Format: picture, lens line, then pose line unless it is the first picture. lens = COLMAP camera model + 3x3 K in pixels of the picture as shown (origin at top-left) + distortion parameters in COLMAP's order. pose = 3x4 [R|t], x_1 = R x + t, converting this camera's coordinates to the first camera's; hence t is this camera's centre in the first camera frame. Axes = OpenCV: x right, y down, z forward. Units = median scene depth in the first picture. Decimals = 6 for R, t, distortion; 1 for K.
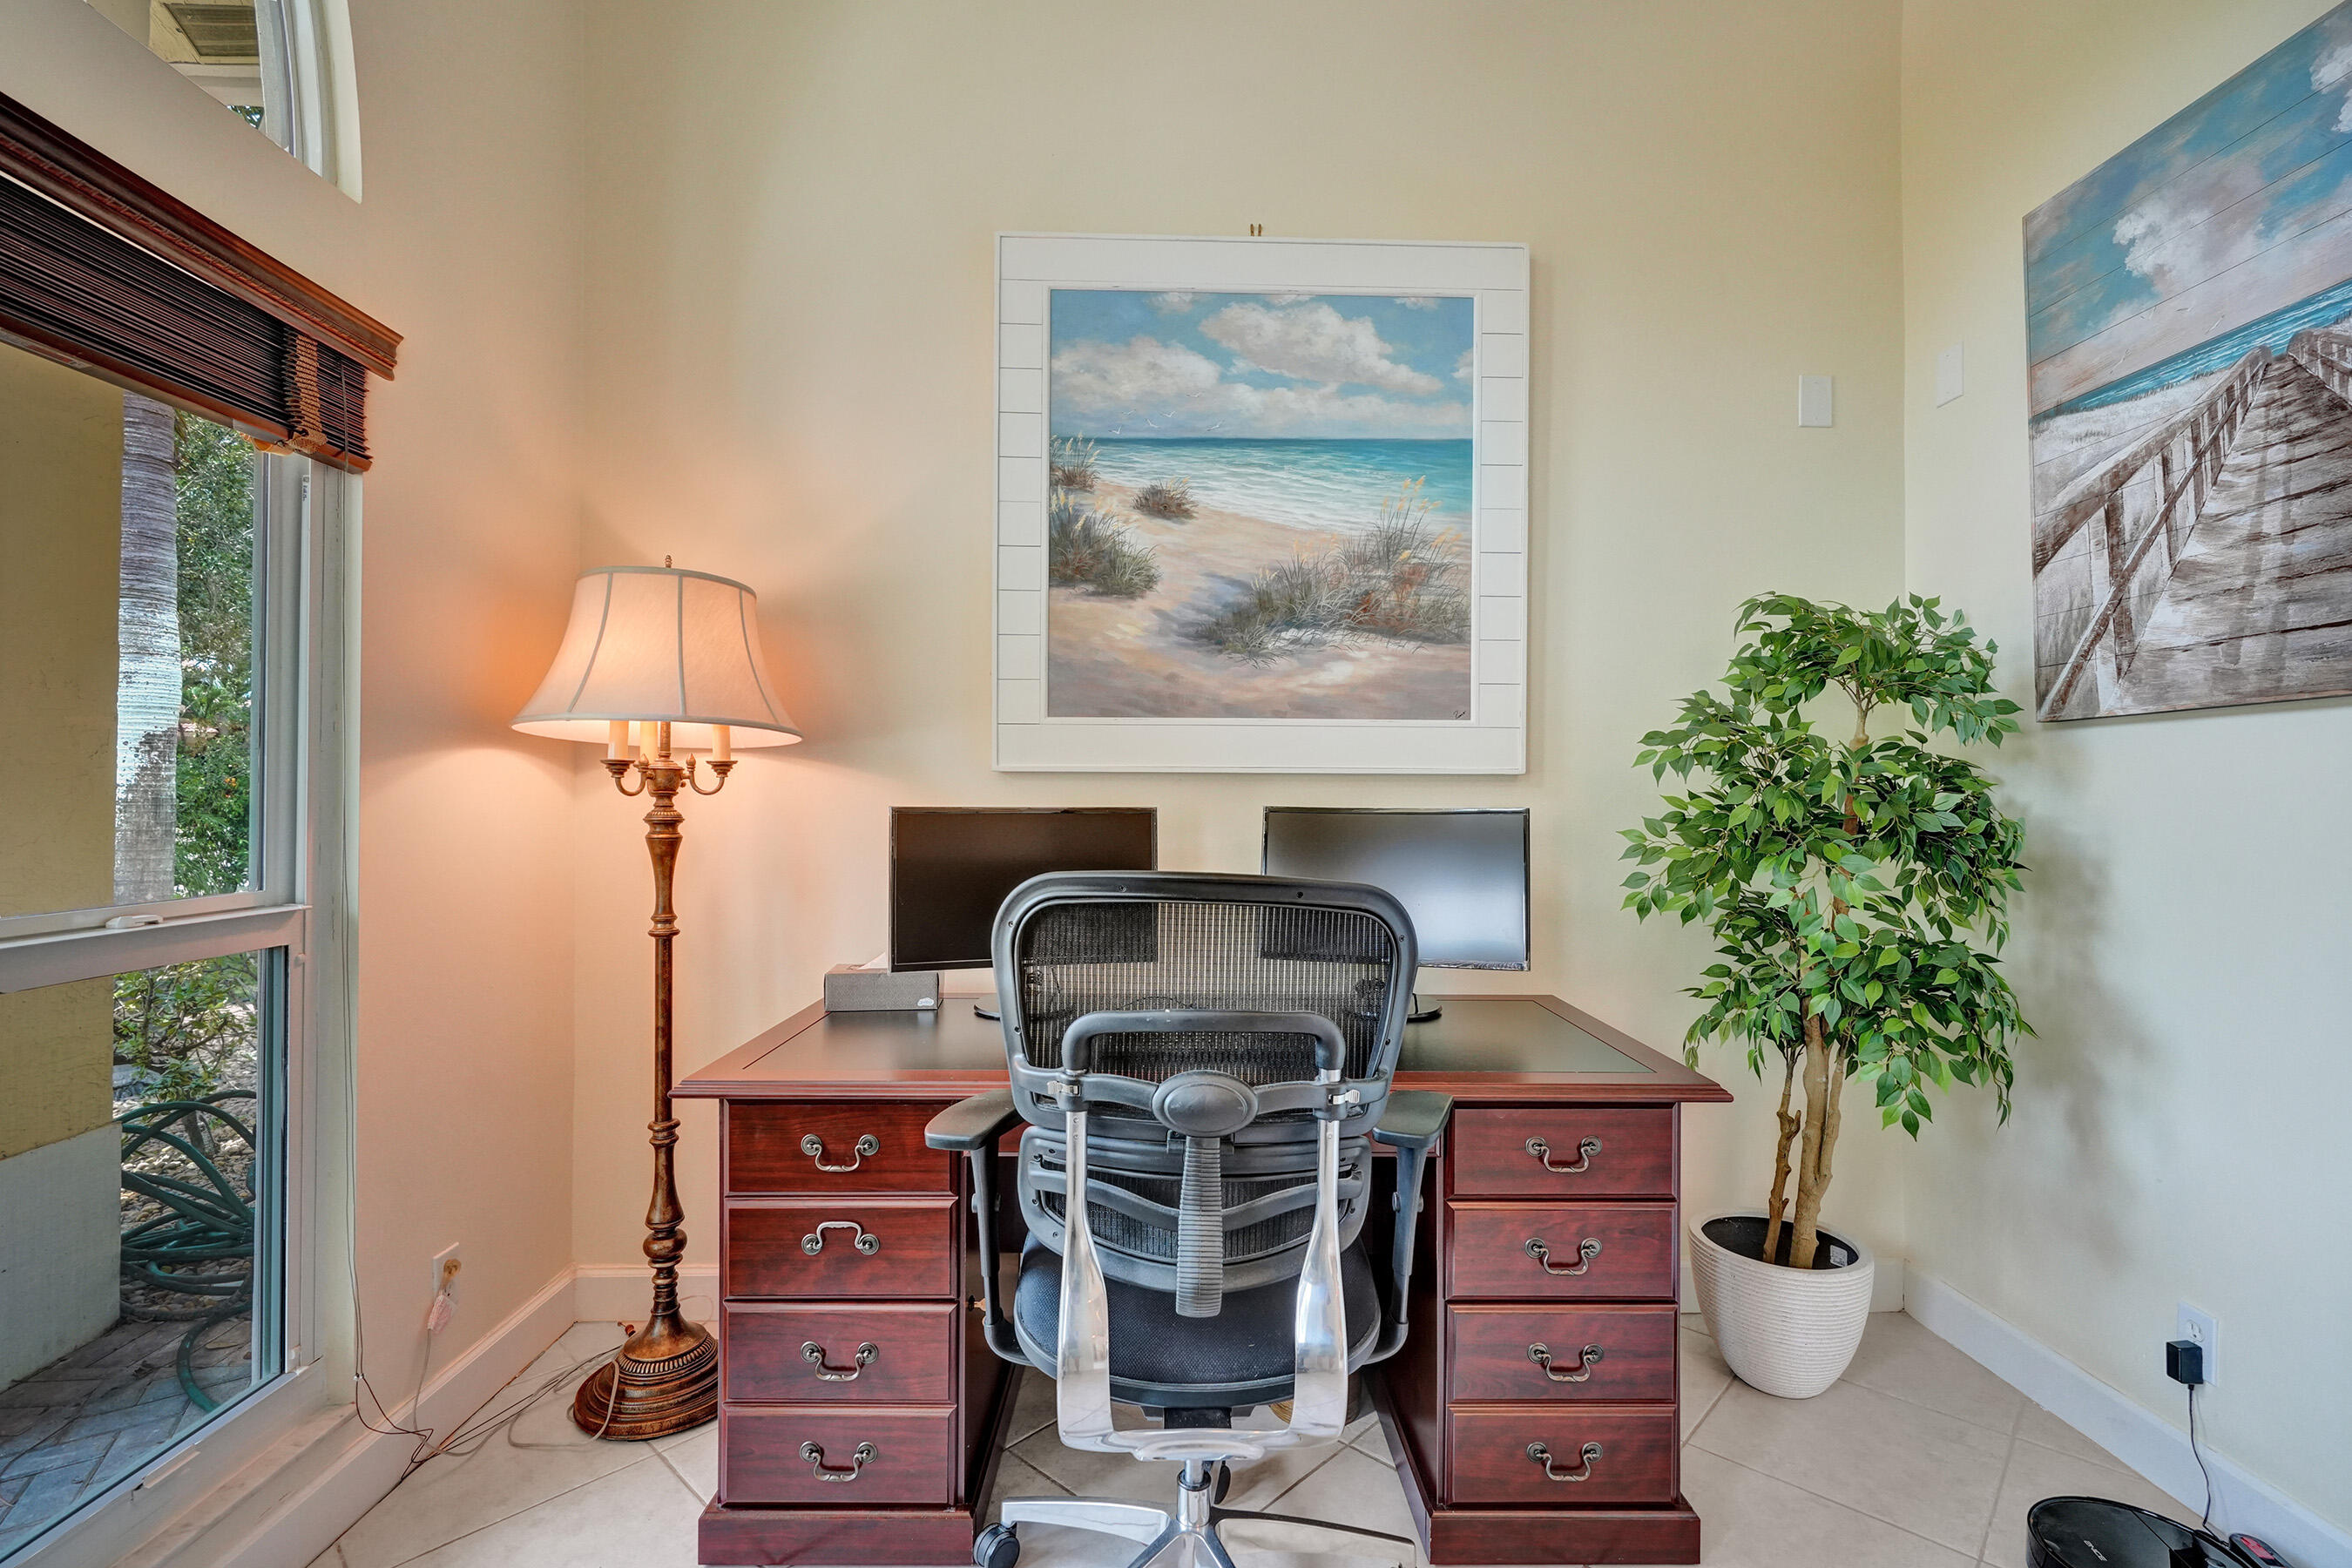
lens RADIAL K [[1081.5, 0, 1165.5], [0, 1081.5, 789.2], [0, 0, 1]] dist [-0.008542, -0.000018]
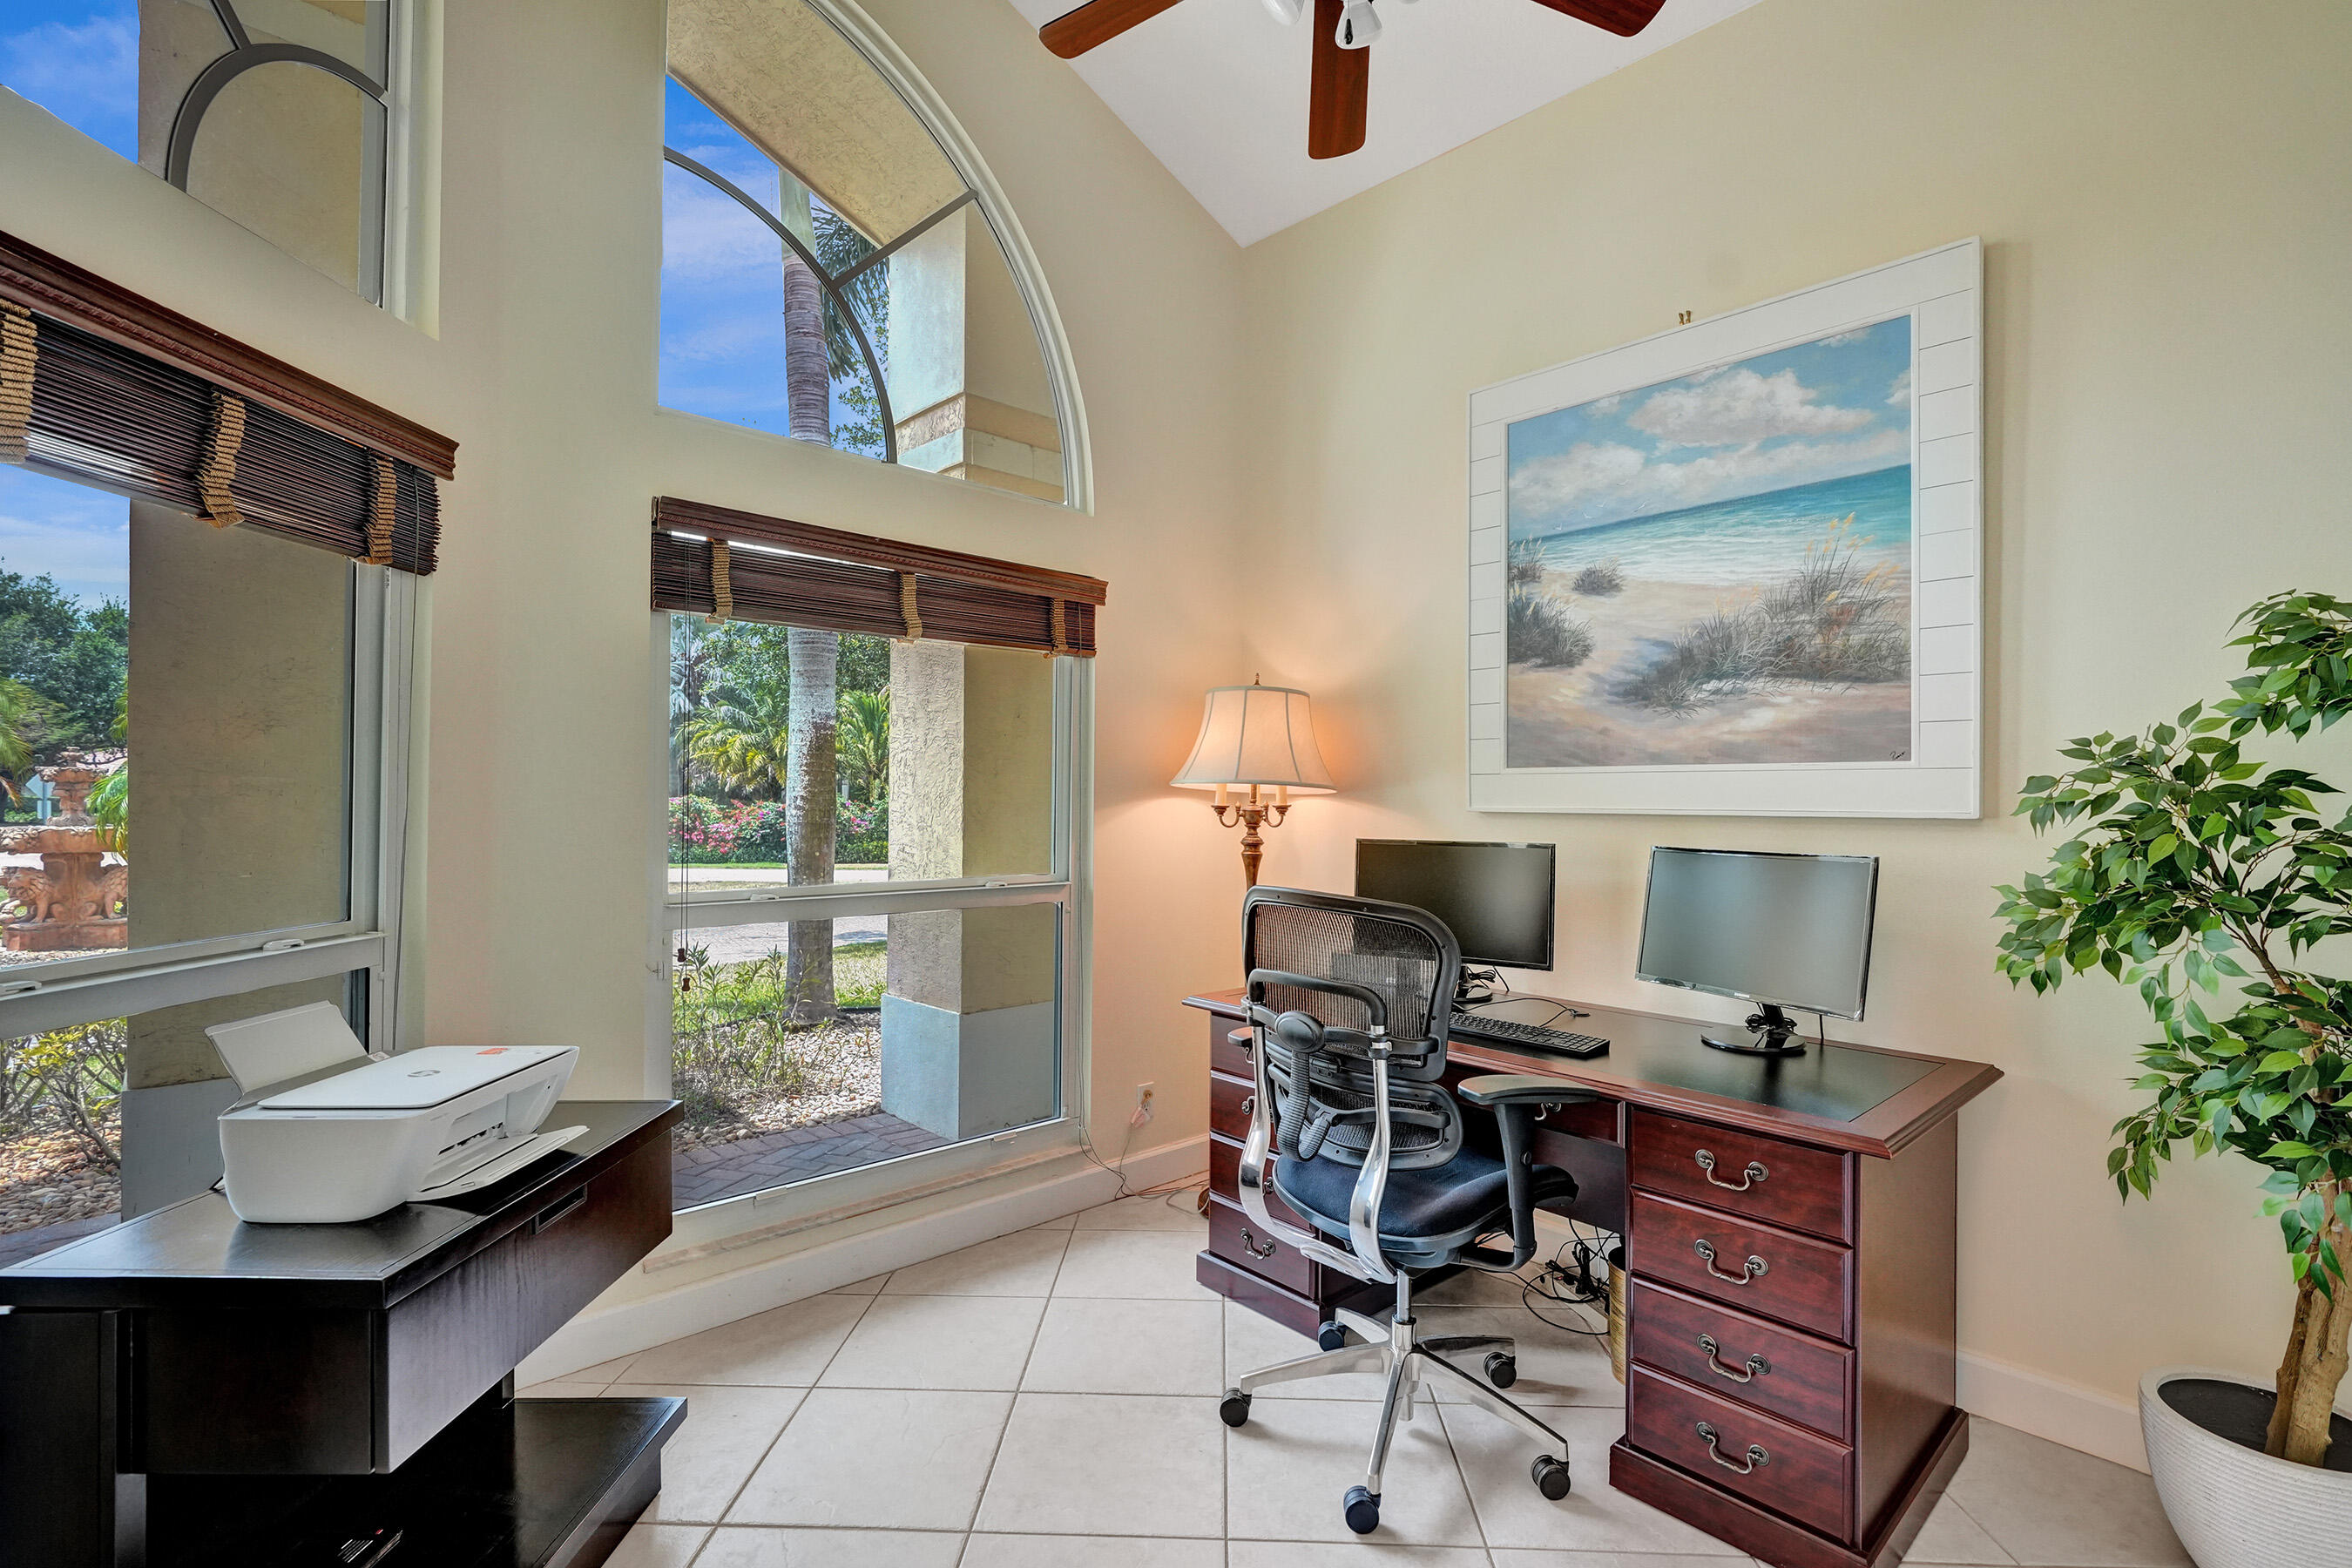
lens RADIAL K [[1081.5, 0, 1165.5], [0, 1081.5, 789.2], [0, 0, 1]] dist [-0.008542, -0.000018]
pose [[0.654004, -0.007220, -0.756456, 0.571693], [0.004636, 0.999974, -0.005536, -0.036939], [0.756476, 0.000114, 0.654021, -0.112141]]
